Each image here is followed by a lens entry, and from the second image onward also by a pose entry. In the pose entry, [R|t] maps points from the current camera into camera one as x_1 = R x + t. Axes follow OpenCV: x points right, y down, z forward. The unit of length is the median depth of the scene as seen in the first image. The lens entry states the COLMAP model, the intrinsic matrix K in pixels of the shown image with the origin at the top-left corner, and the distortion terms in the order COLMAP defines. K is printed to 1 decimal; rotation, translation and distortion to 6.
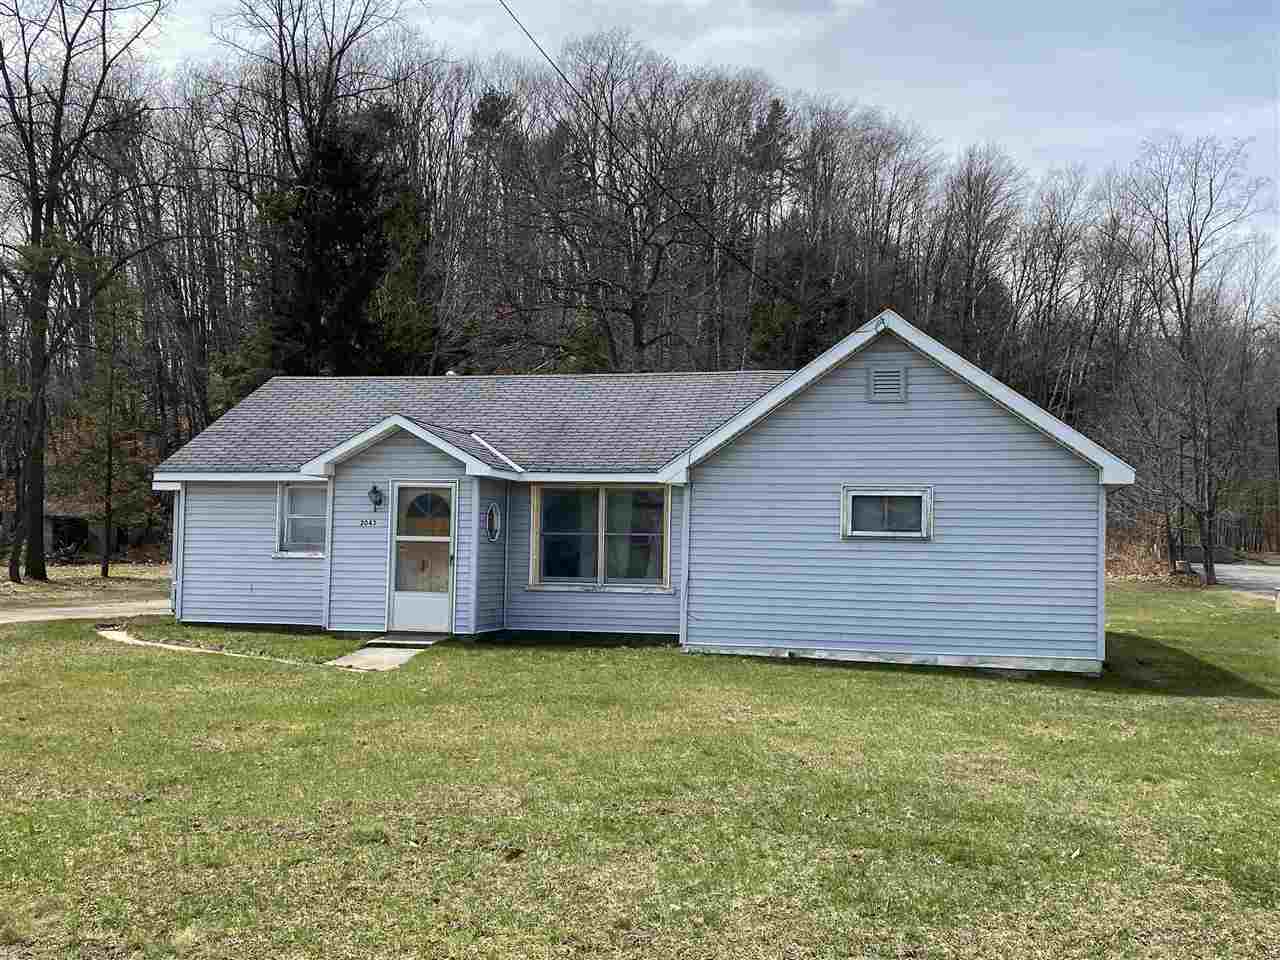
lens RADIAL K [[1291.5, 0, 632.0], [0, 1291.5, 486.4], [0, 0, 1]] dist [0.117618, -0.250780]
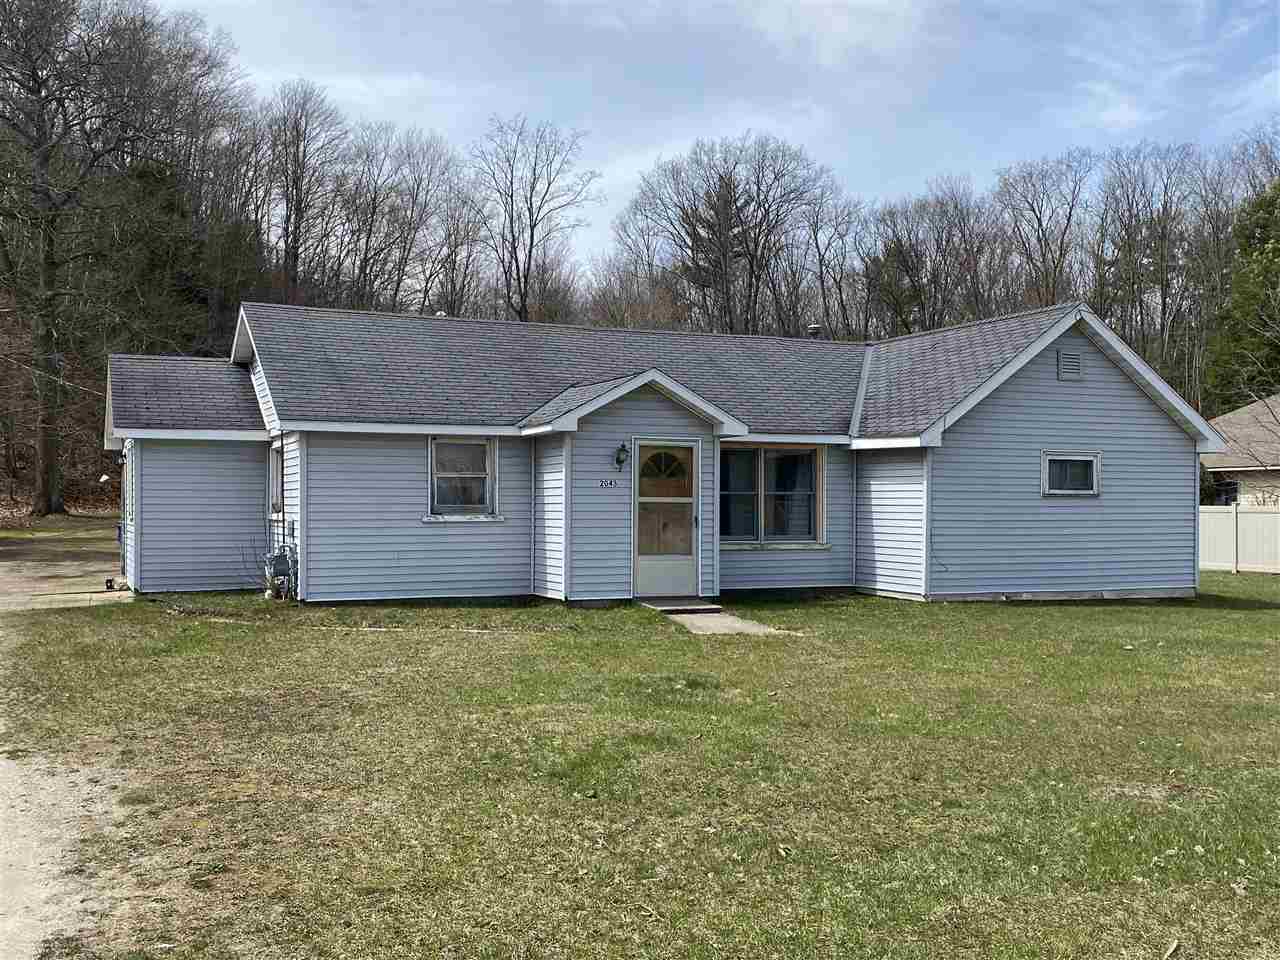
lens RADIAL K [[1292.1, 0, 640.0], [0, 1292.1, 480.0], [0, 0, 1]] dist [0.120958, -0.274940]
pose [[0.803324, -0.003501, 0.595532, -0.749589], [-0.019928, 0.999265, 0.032756, -0.005043], [-0.595209, -0.038182, 0.802663, 0.246716]]
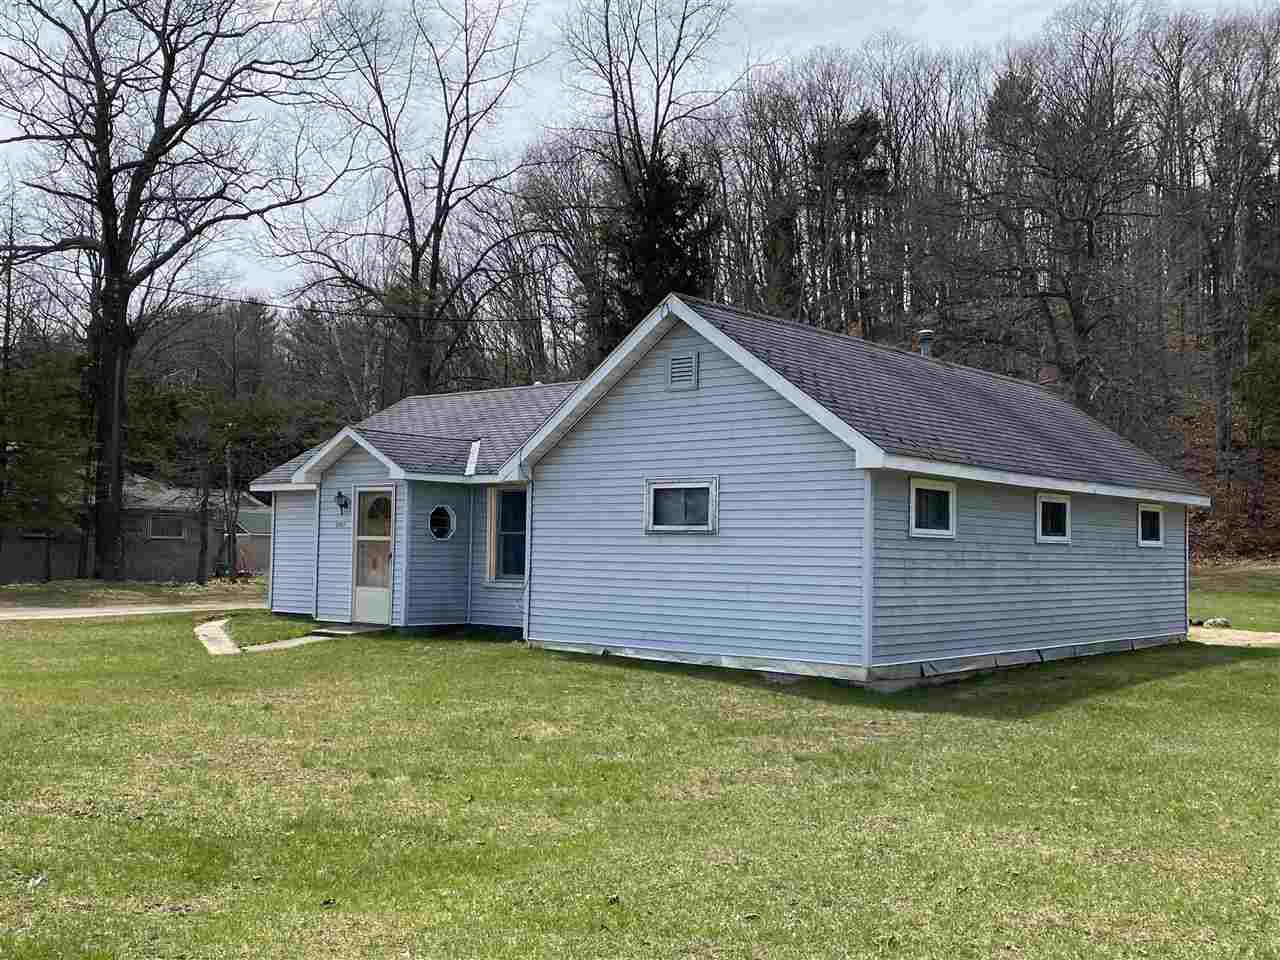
lens RADIAL K [[1292.1, 0, 640.0], [0, 1292.1, 480.0], [0, 0, 1]] dist [0.120958, -0.274940]
pose [[0.891984, -0.029514, -0.451102, 0.539176], [0.025038, 0.999560, -0.015889, 0.014220], [0.451372, 0.002878, 0.892331, 0.122826]]
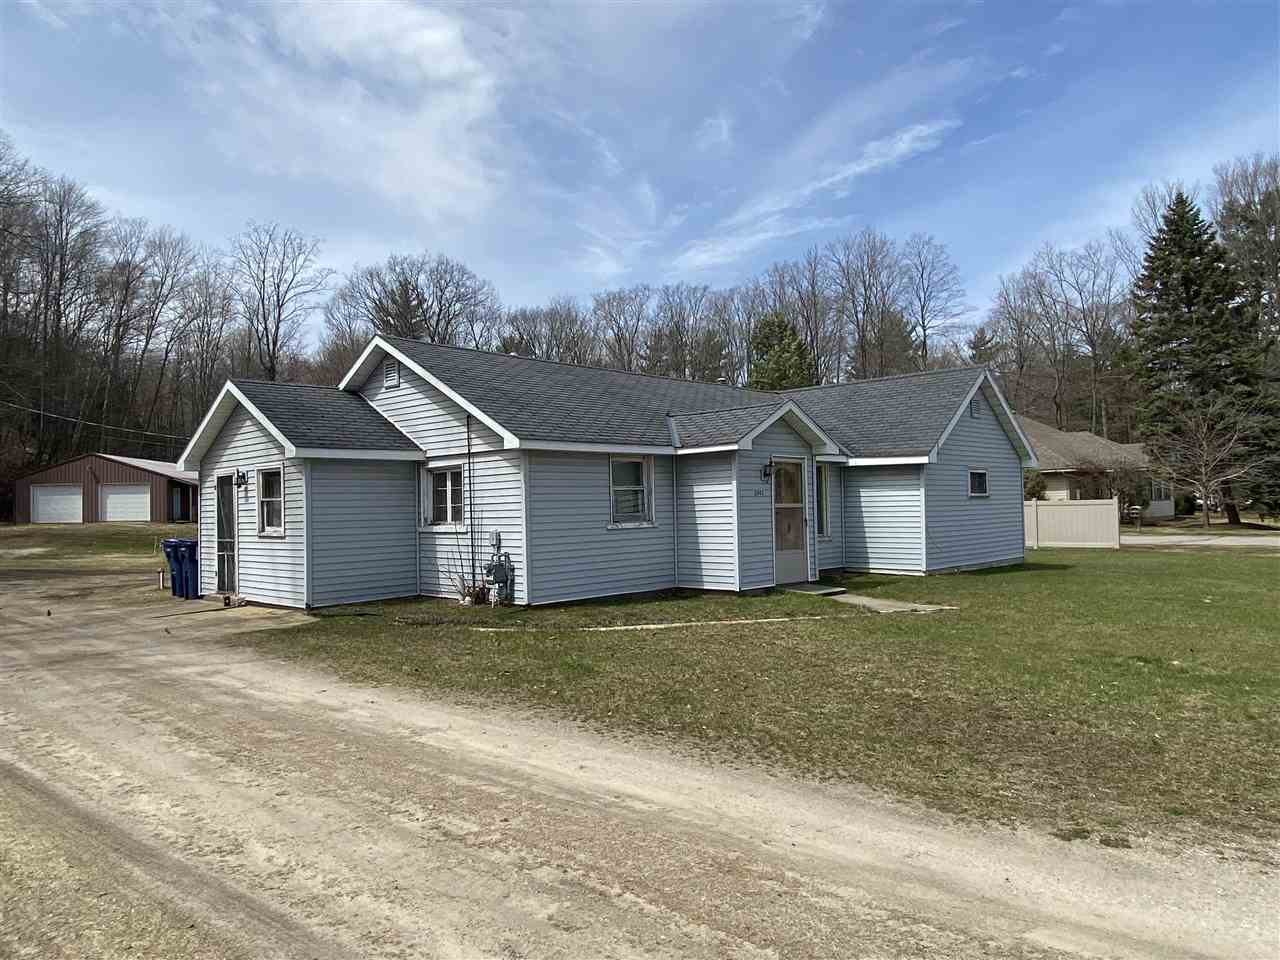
lens RADIAL K [[852.0, 0, 640.0], [0, 852.0, 480.0], [0, 0, 1]] dist [0.057866, -0.082061]
pose [[0.515802, -0.000843, 0.856707, -0.915069], [-0.014490, 0.999848, 0.009708, 0.011102], [-0.856585, -0.017421, 0.515711, 0.714592]]
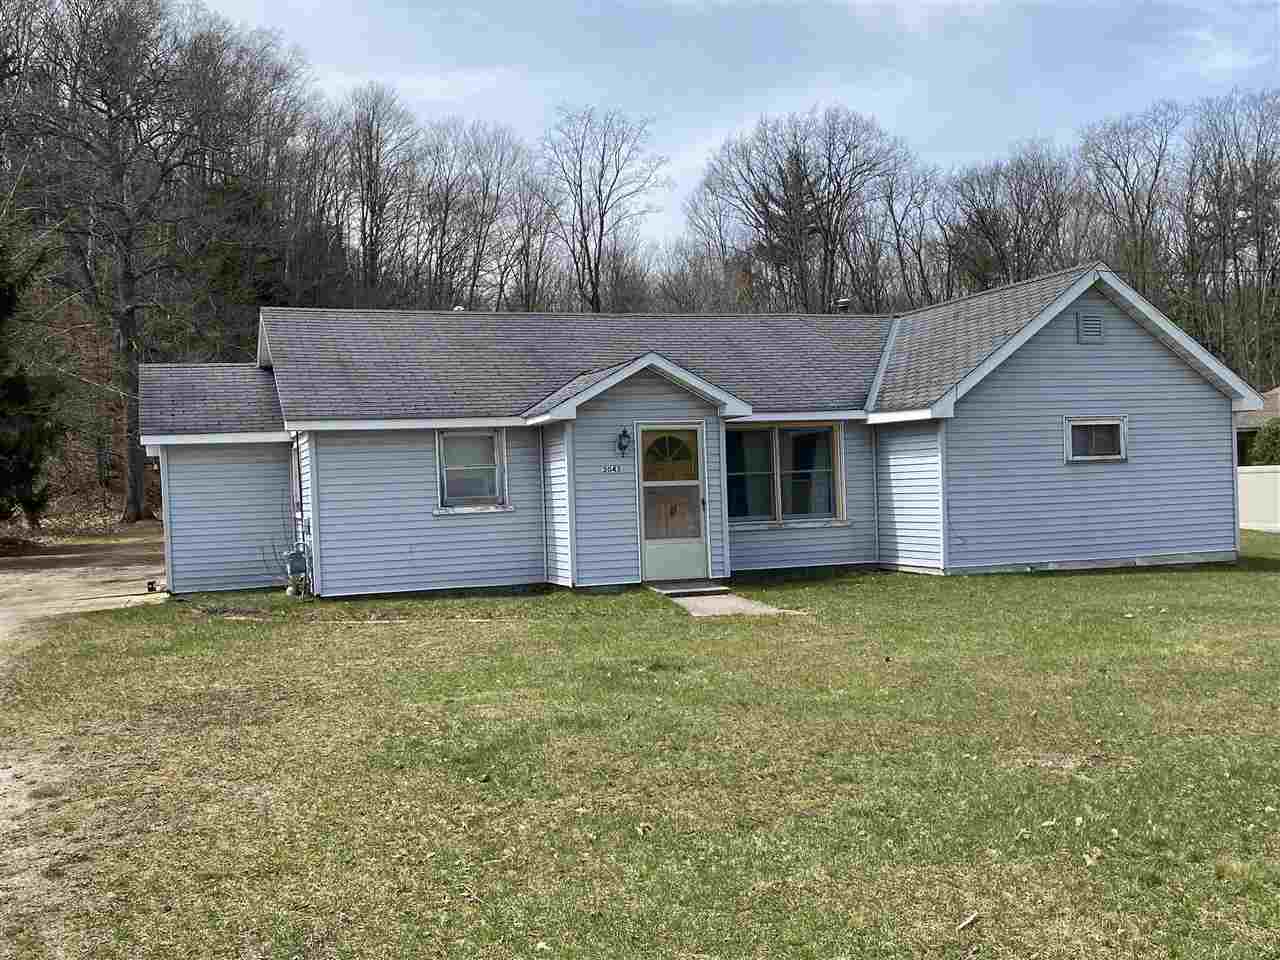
lens RADIAL K [[1291.5, 0, 632.0], [0, 1291.5, 486.4], [0, 0, 1]] dist [0.117618, -0.250780]
pose [[0.847615, -0.047161, 0.528512, -0.694617], [0.025034, 0.998487, 0.048950, -0.004774], [-0.530022, -0.028260, 0.847513, 0.207197]]
